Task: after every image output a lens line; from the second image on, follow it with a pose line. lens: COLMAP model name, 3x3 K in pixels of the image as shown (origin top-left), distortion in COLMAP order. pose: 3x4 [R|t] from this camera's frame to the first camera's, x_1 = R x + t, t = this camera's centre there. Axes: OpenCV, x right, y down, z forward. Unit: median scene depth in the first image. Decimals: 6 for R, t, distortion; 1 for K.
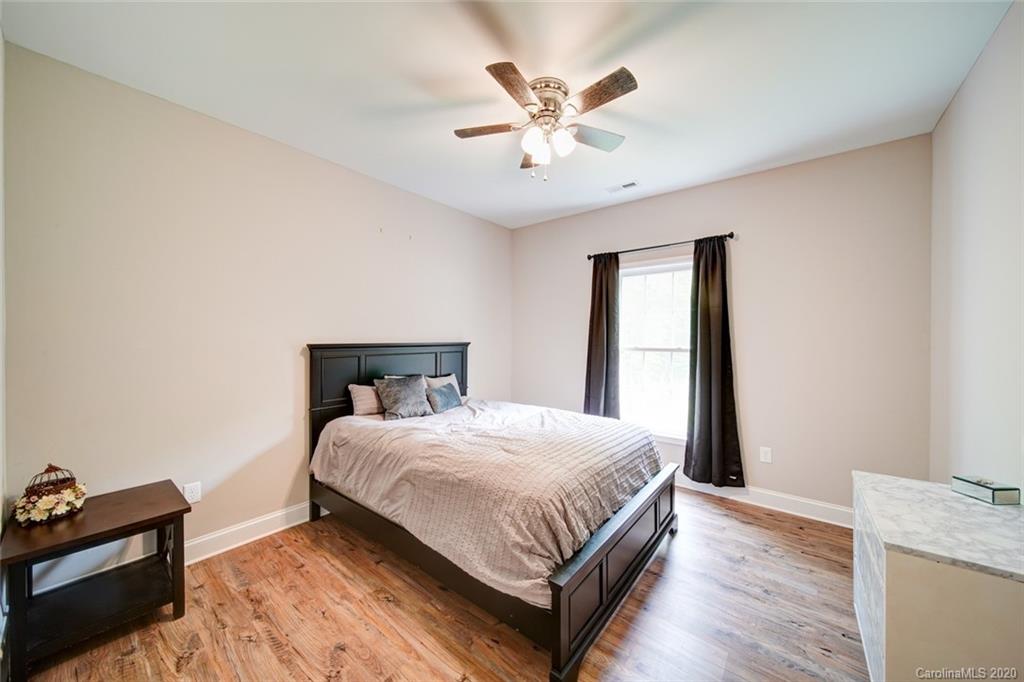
lens RADIAL K [[360.5, 0, 510.7], [0, 360.5, 340.9], [0, 0, 1]] dist [-0.000974, -0.001359]
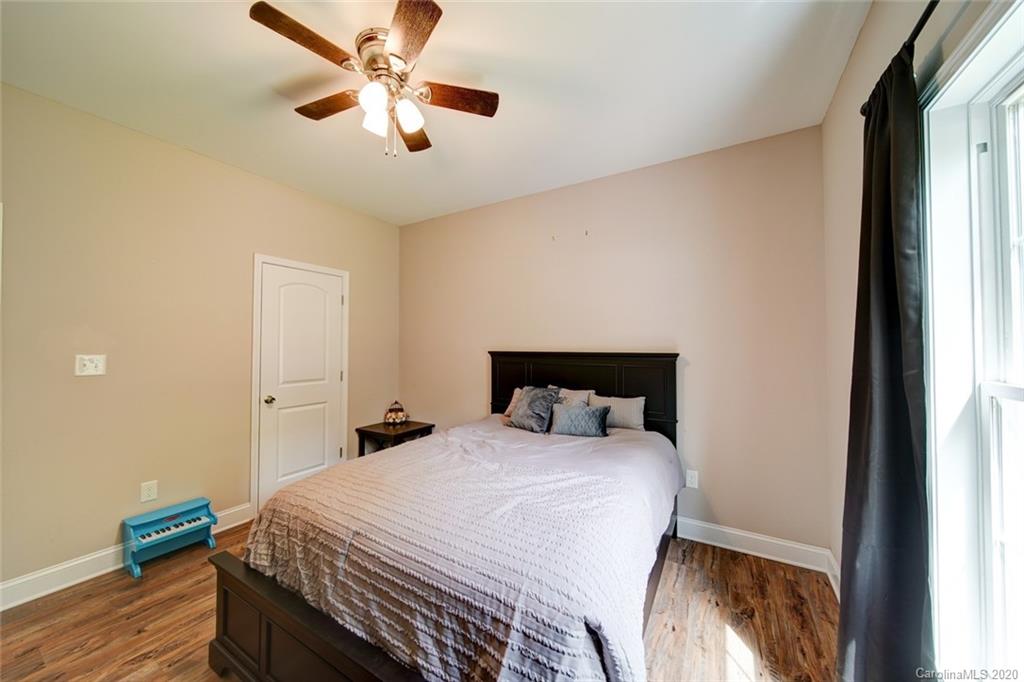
lens RADIAL K [[360.5, 0, 510.7], [0, 360.5, 340.9], [0, 0, 1]] dist [-0.000974, -0.001359]
pose [[0.130609, -0.015582, -0.991311, 0.663942], [-0.007123, 0.999836, -0.016654, -0.006829], [0.991408, 0.009237, 0.130477, 0.821800]]
